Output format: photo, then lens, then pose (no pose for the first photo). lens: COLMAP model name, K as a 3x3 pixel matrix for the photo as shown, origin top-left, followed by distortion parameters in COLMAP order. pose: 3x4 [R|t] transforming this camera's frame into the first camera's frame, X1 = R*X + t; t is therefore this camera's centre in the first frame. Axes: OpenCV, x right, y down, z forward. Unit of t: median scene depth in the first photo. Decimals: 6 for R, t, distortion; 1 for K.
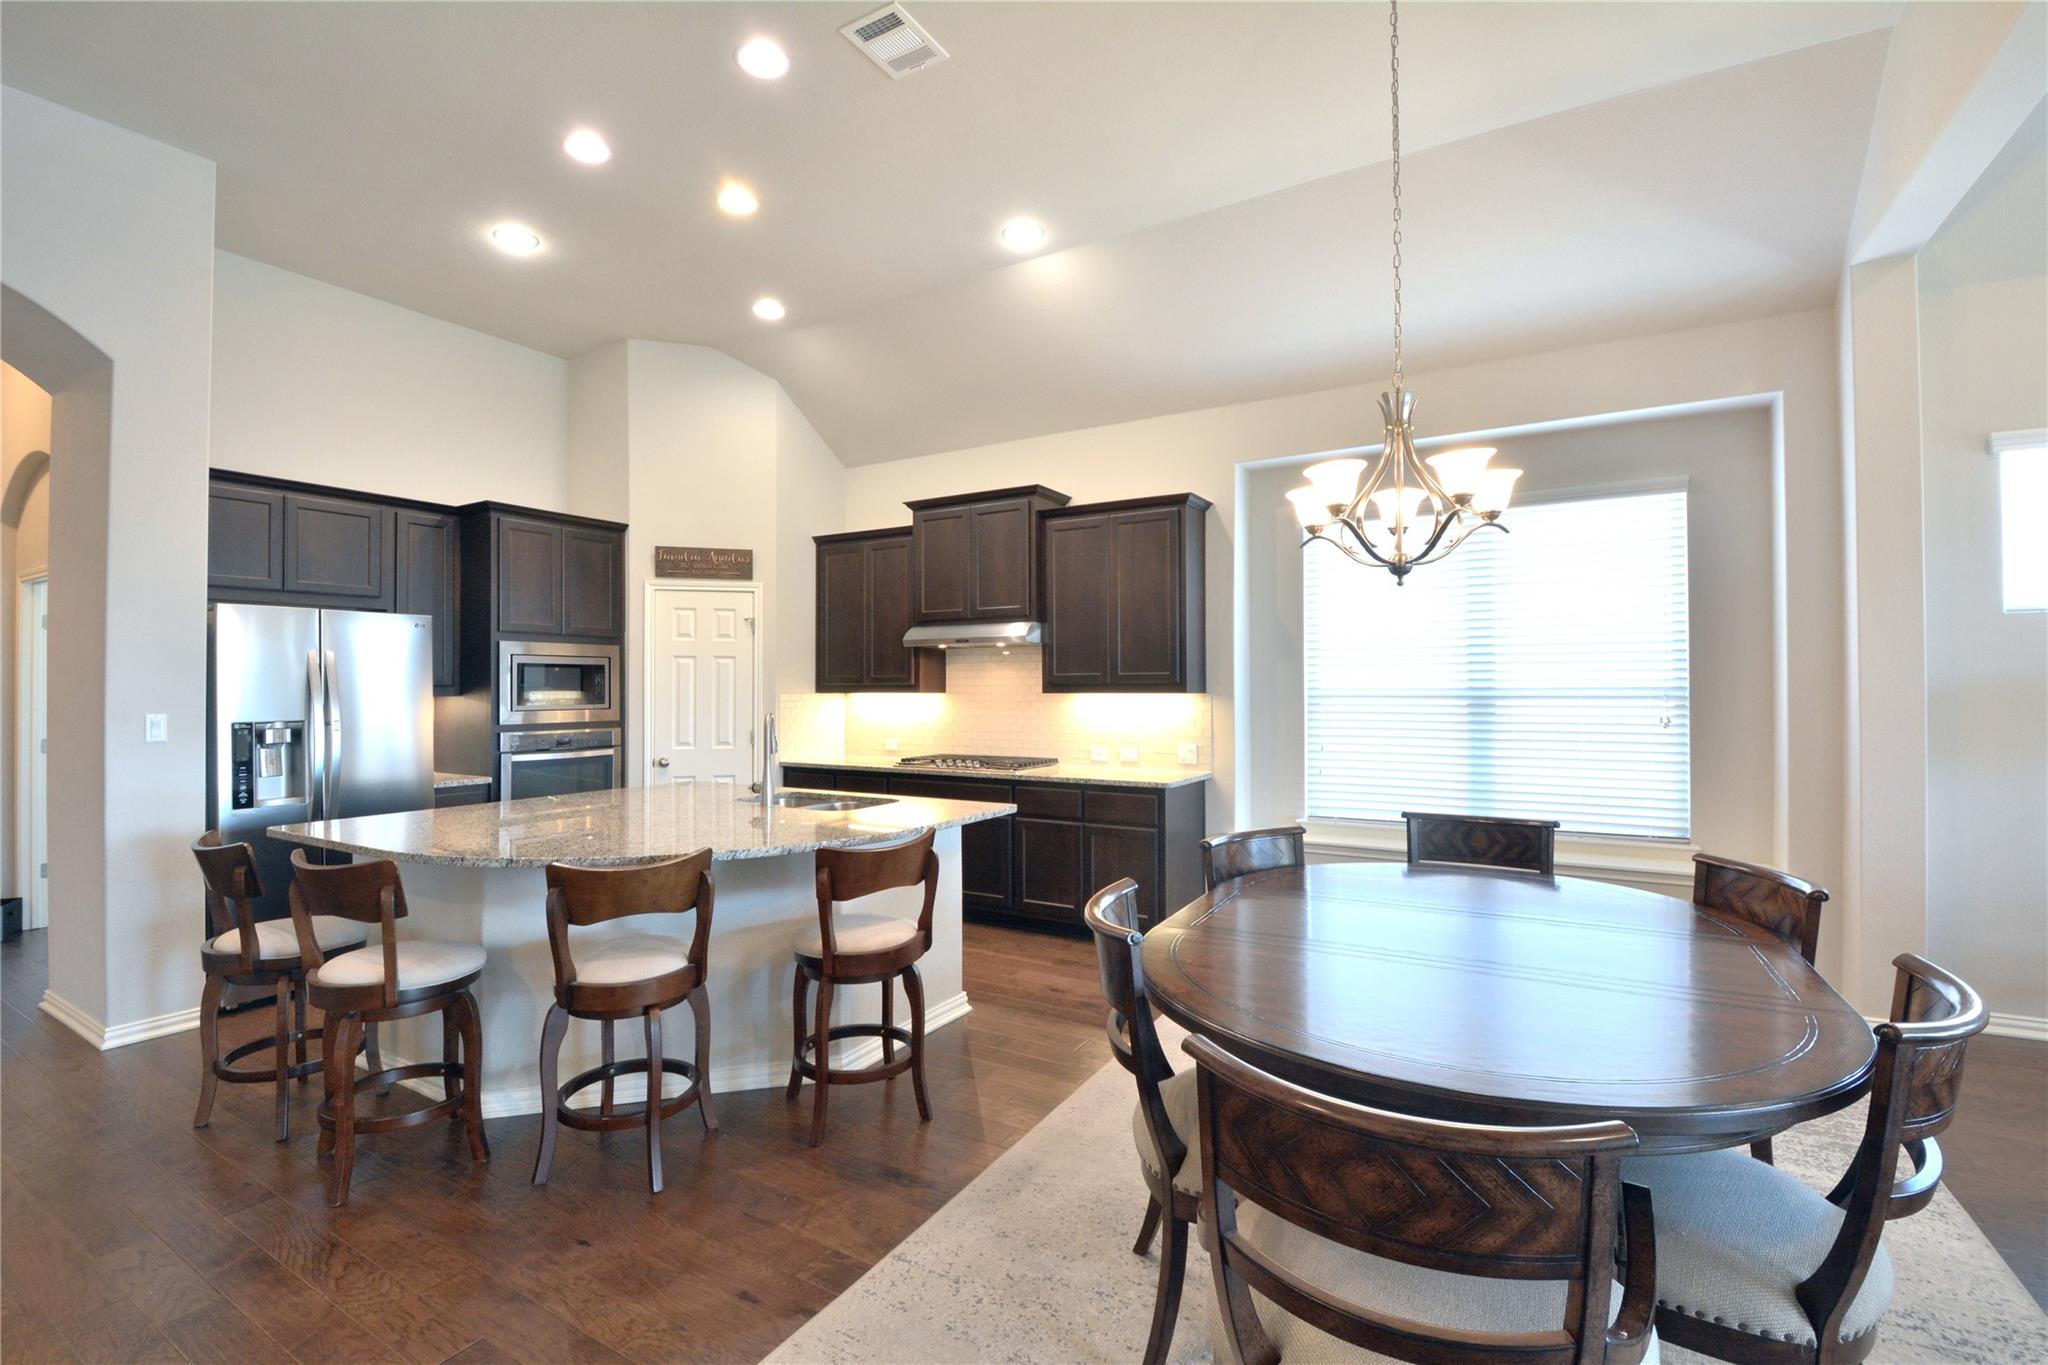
lens RADIAL K [[906.5, 0, 1024.0], [0, 906.5, 682.5], [0, 0, 1]] dist [0.000465, 0.000148]
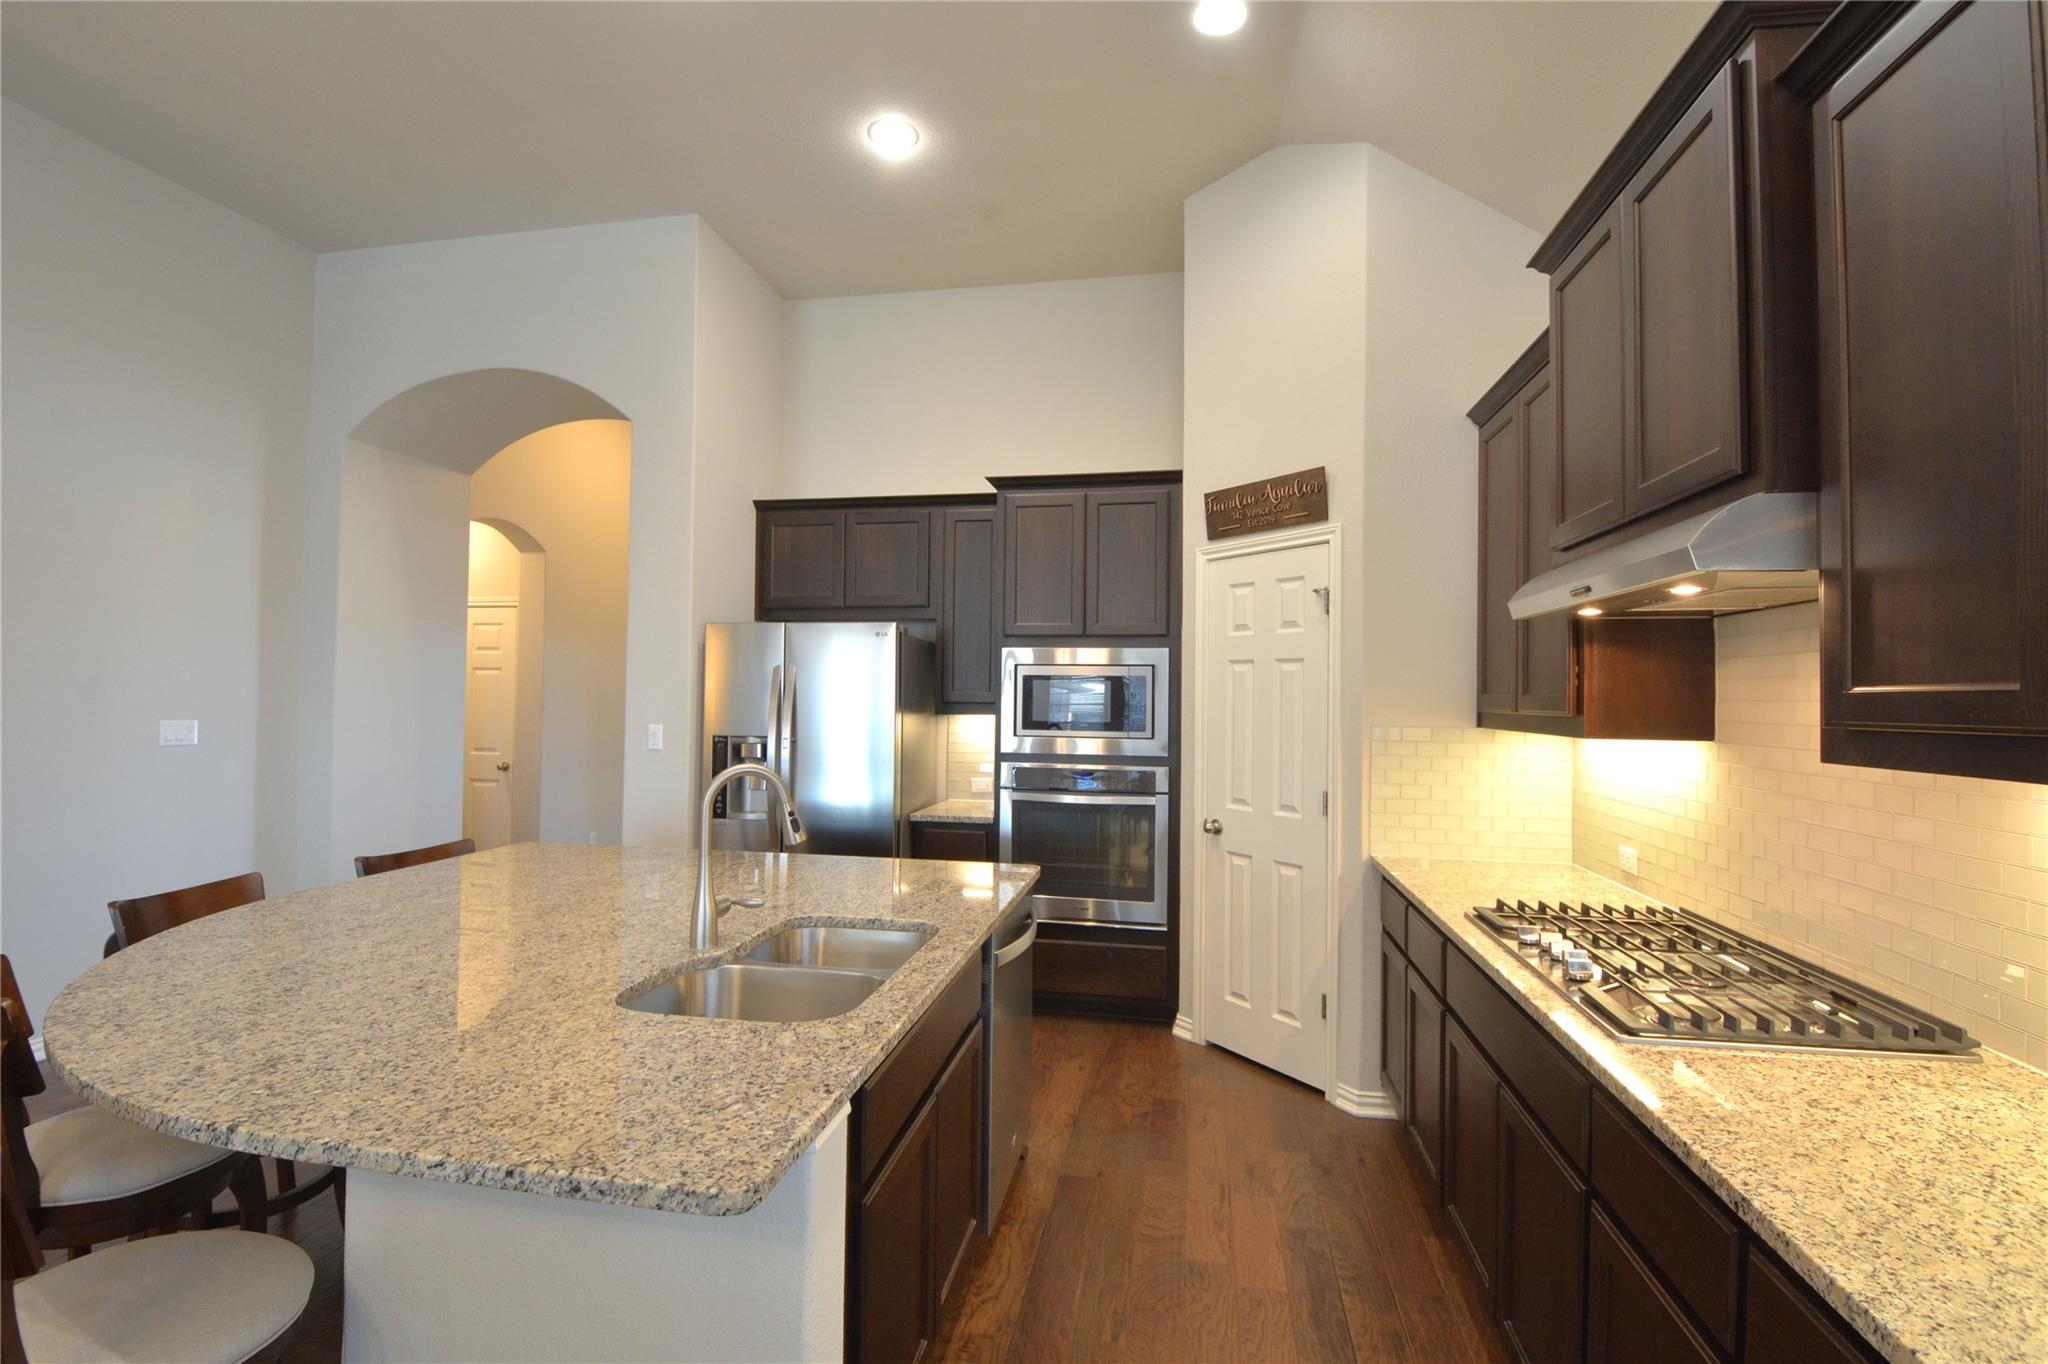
lens RADIAL K [[906.5, 0, 1024.0], [0, 906.5, 682.0], [0, 0, 1]] dist [0.000465, 0.000148]
pose [[0.347033, -0.007967, -0.937819, 0.165212], [-0.008173, 0.999900, -0.011519, -0.005943], [0.937817, 0.011662, 0.346933, 0.663211]]
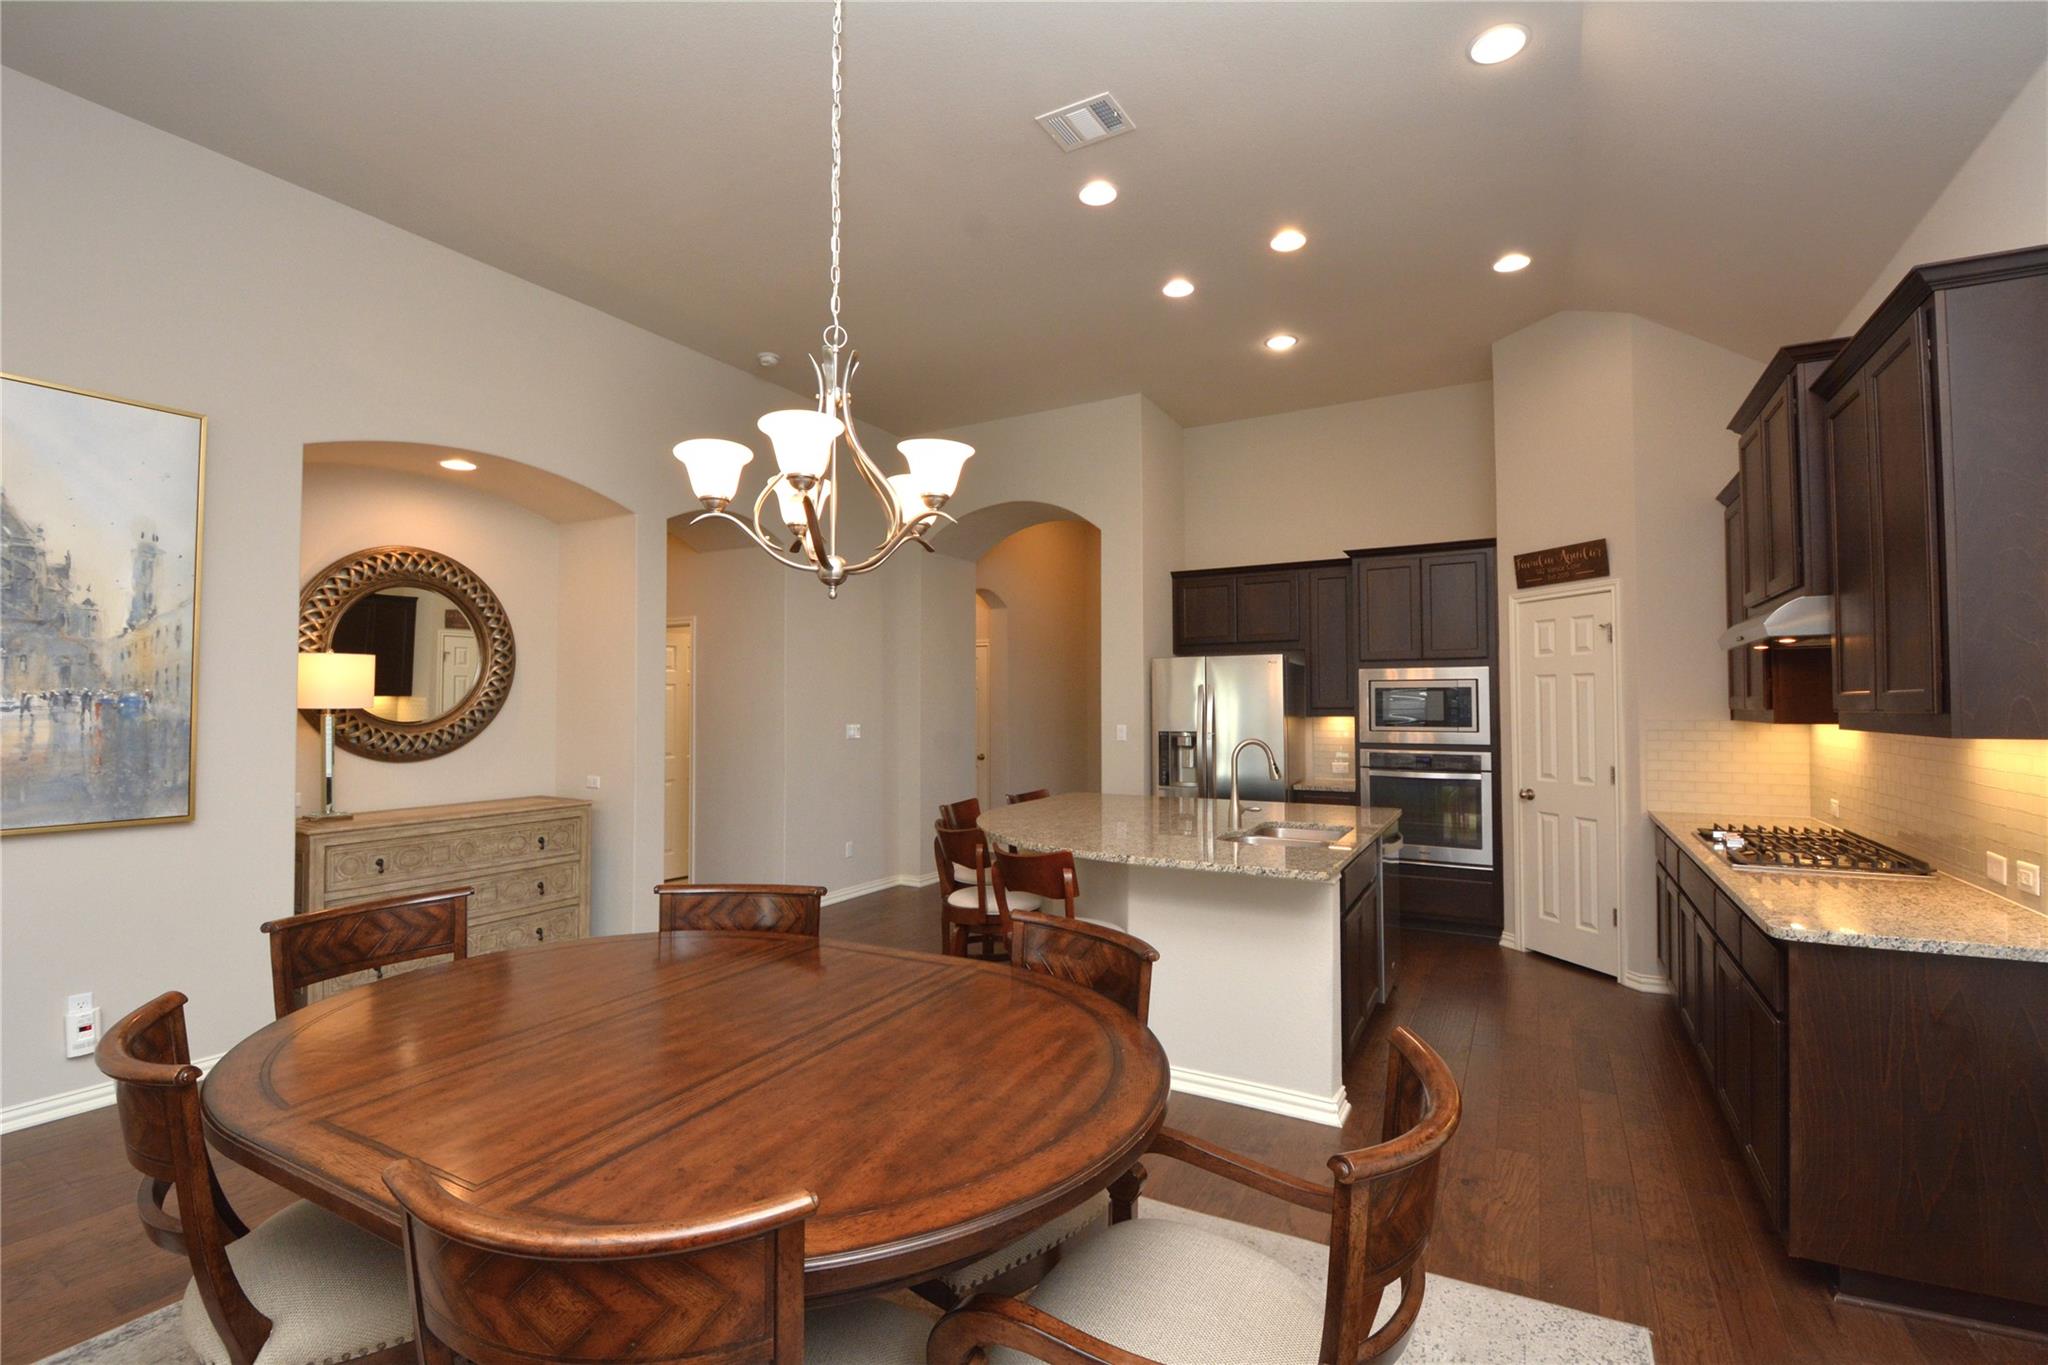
lens RADIAL K [[877.0, 0, 1024.0], [0, 877.0, 682.5], [0, 0, 1]] dist [0.001801, -0.019657]
pose [[0.014827, -0.020154, -0.999687, 0.475678], [0.009556, 0.999754, -0.020014, -0.009851], [0.999844, -0.009257, 0.015016, 0.499545]]
